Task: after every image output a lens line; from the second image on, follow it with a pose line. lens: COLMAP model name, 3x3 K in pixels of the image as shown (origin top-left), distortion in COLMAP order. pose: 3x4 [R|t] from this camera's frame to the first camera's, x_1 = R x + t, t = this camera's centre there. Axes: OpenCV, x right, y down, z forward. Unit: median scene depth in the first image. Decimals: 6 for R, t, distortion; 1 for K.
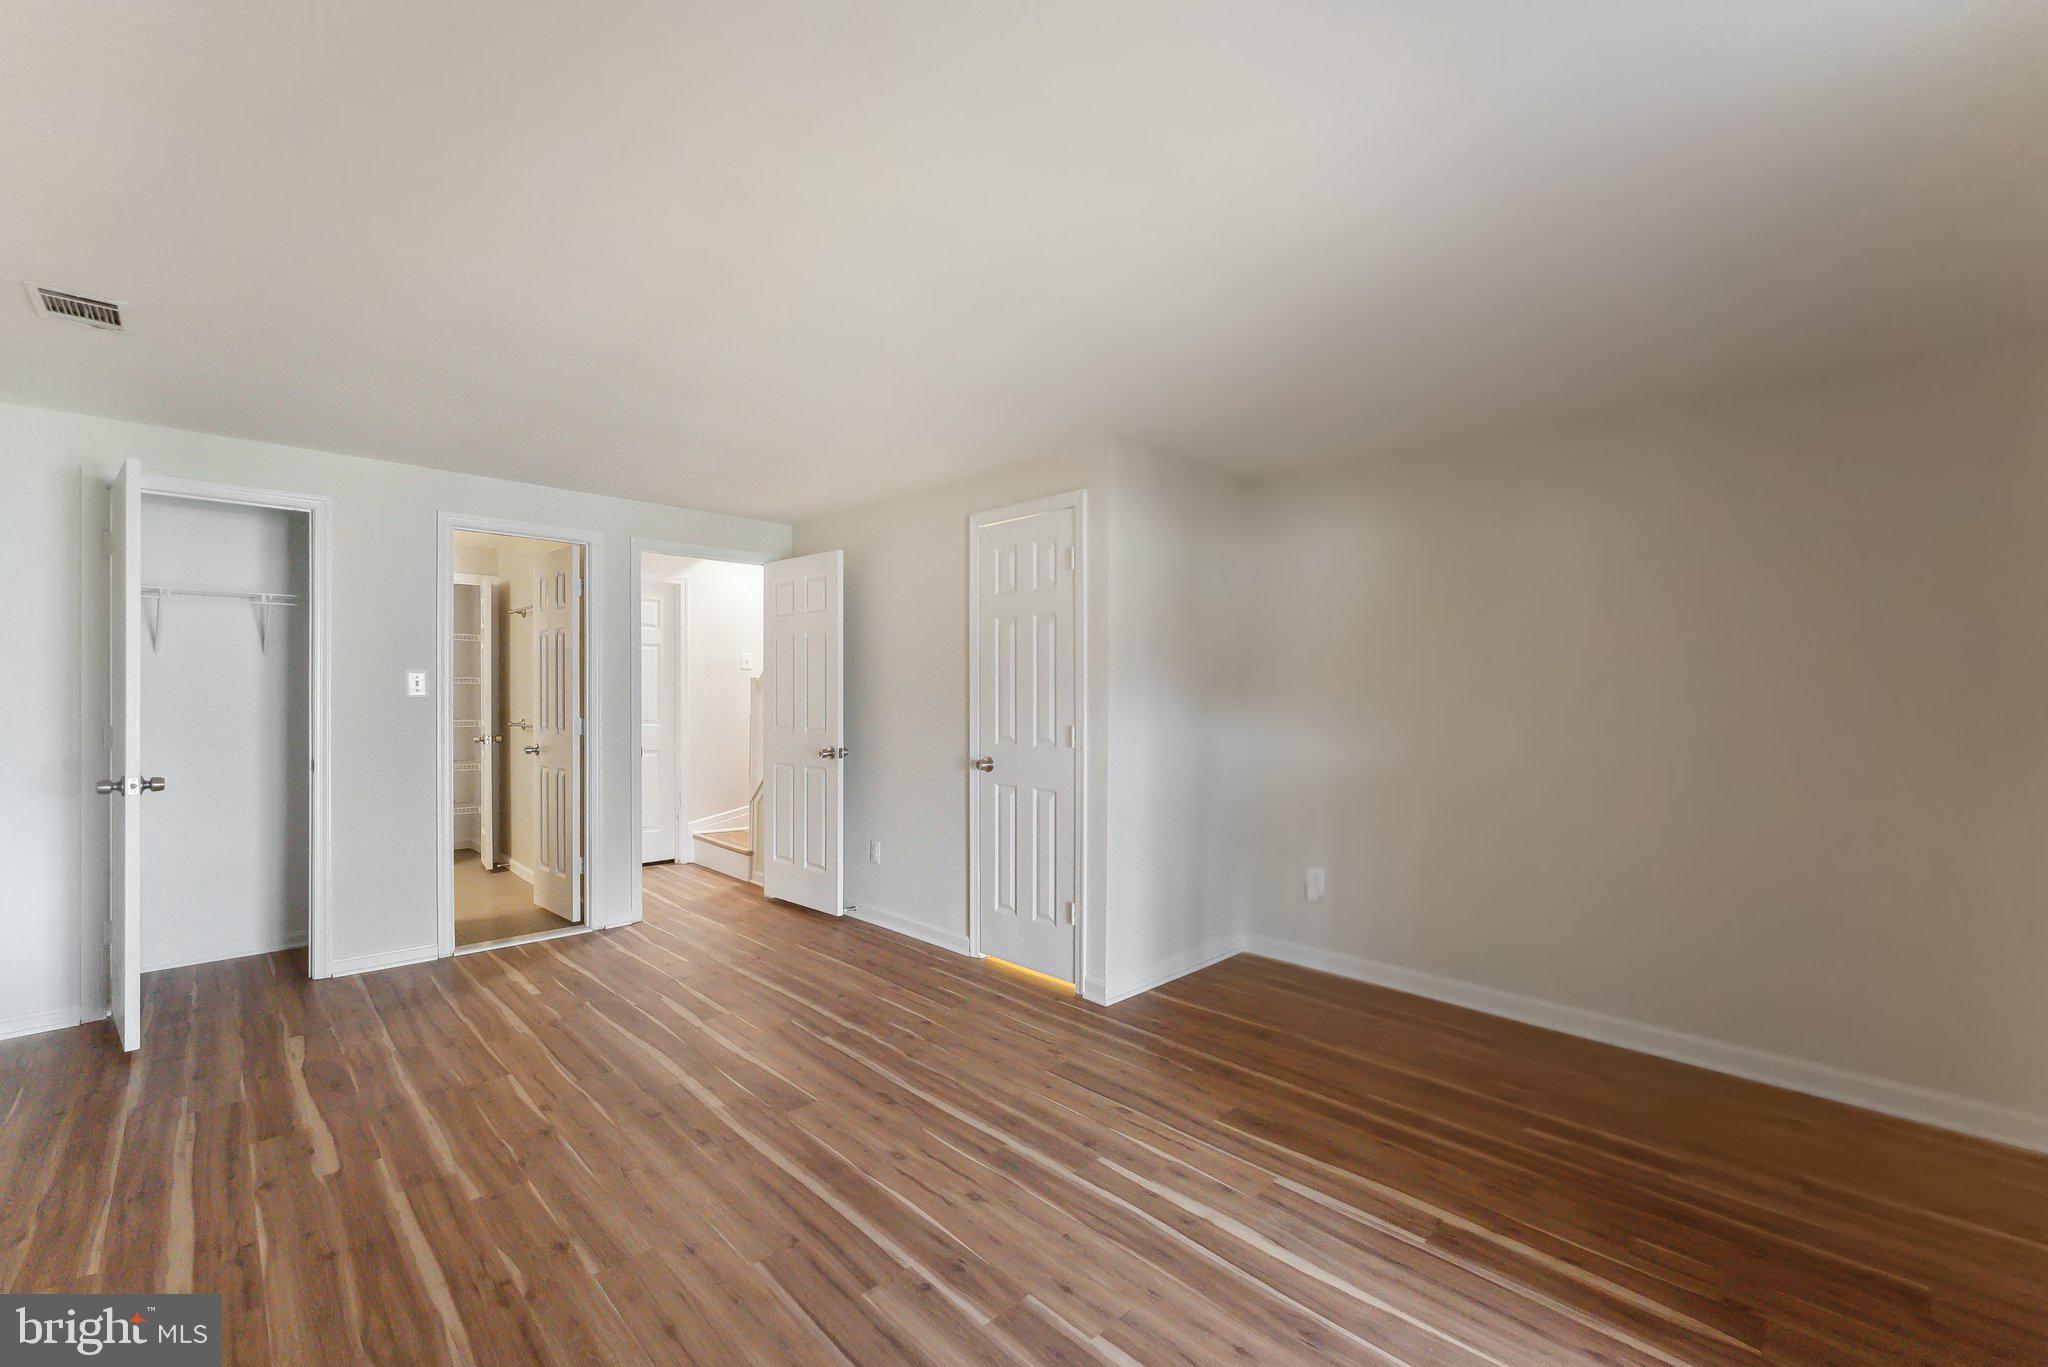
lens RADIAL K [[834.9, 0, 1028.9], [0, 834.9, 698.7], [0, 0, 1]] dist [-0.005112, 0.000572]
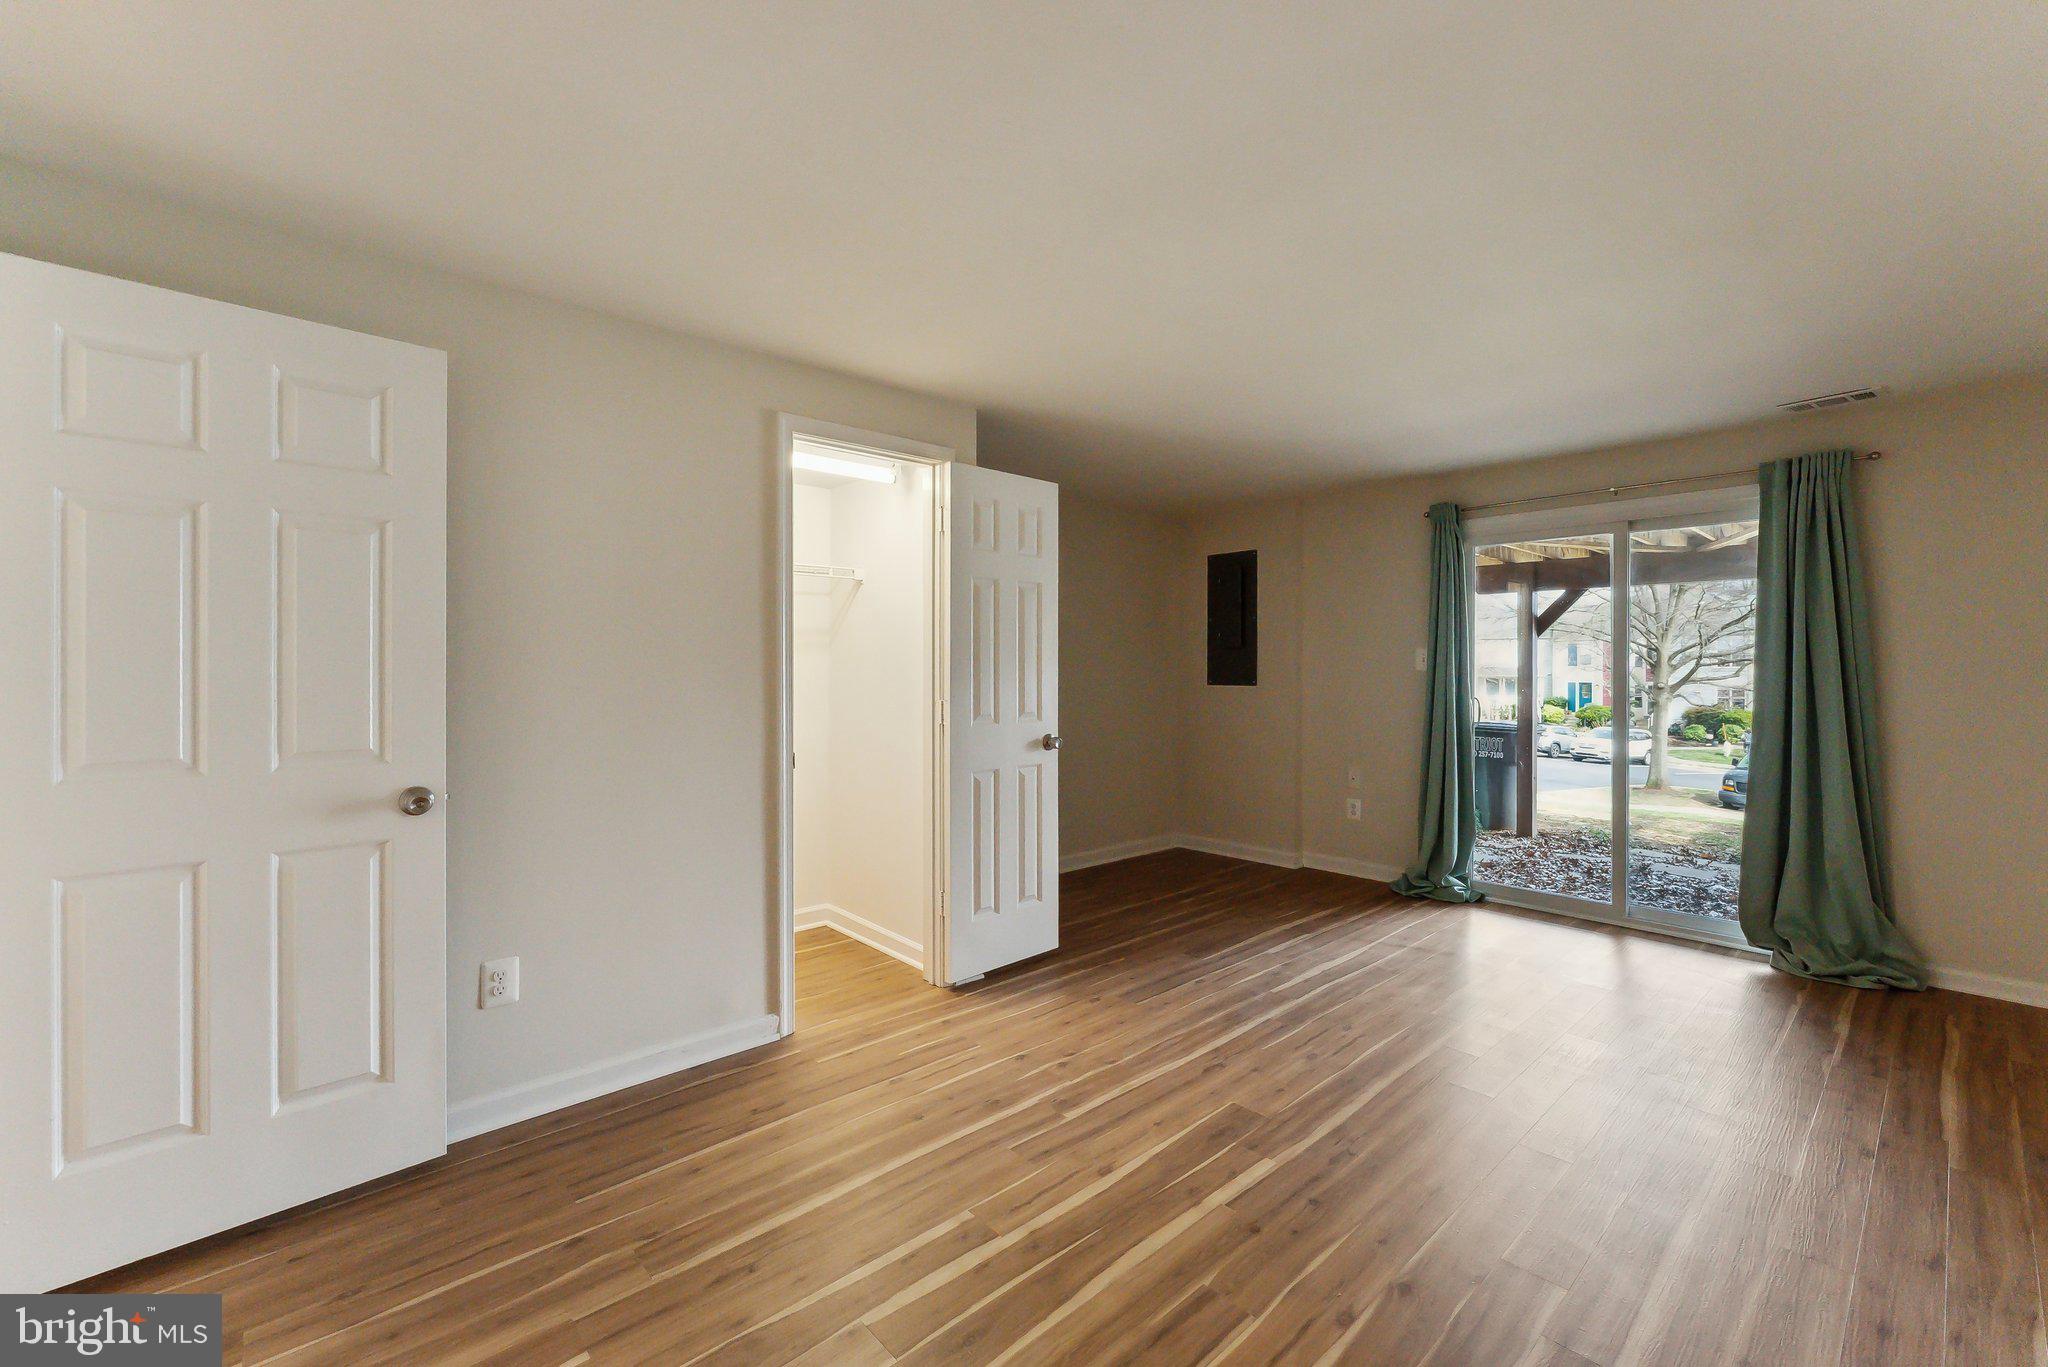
lens RADIAL K [[834.9, 0, 1033.8], [0, 834.9, 670.8], [0, 0, 1]] dist [-0.005112, 0.000572]
pose [[0.054618, -0.006803, 0.998484, -1.178882], [0.011952, 0.999910, 0.006159, -0.005228], [-0.998436, 0.011597, 0.054695, 1.157331]]
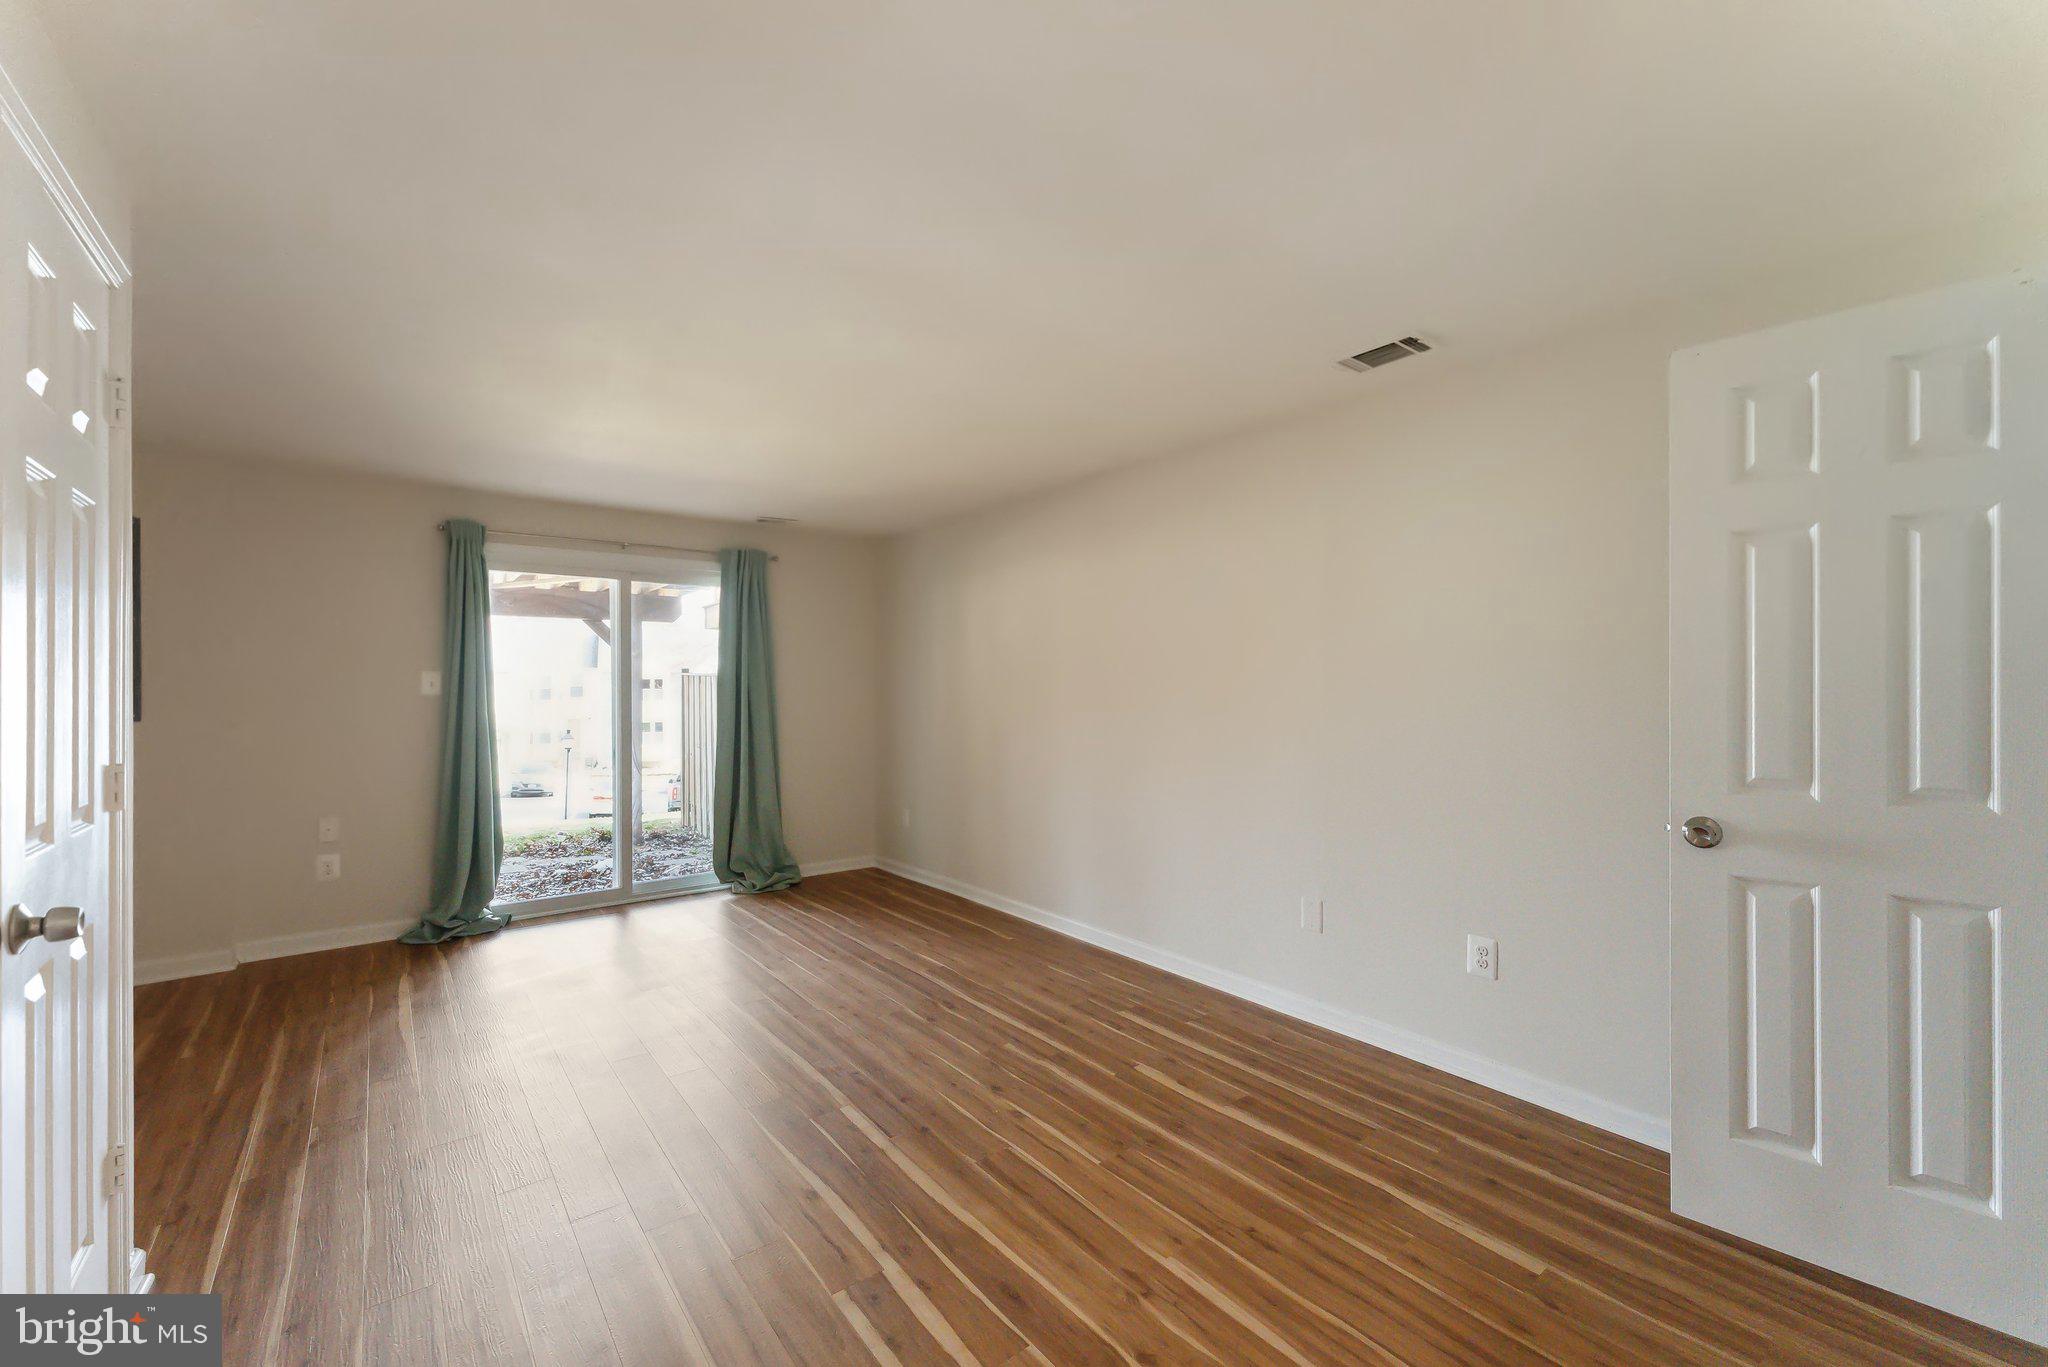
lens RADIAL K [[834.9, 0, 997.0], [0, 834.9, 668.1], [0, 0, 1]] dist [-0.005112, 0.000572]
pose [[-0.989232, 0.003103, 0.146326, -0.678890], [0.001774, 0.999956, -0.009214, -0.019434], [-0.146348, -0.008855, -0.989194, 1.905265]]
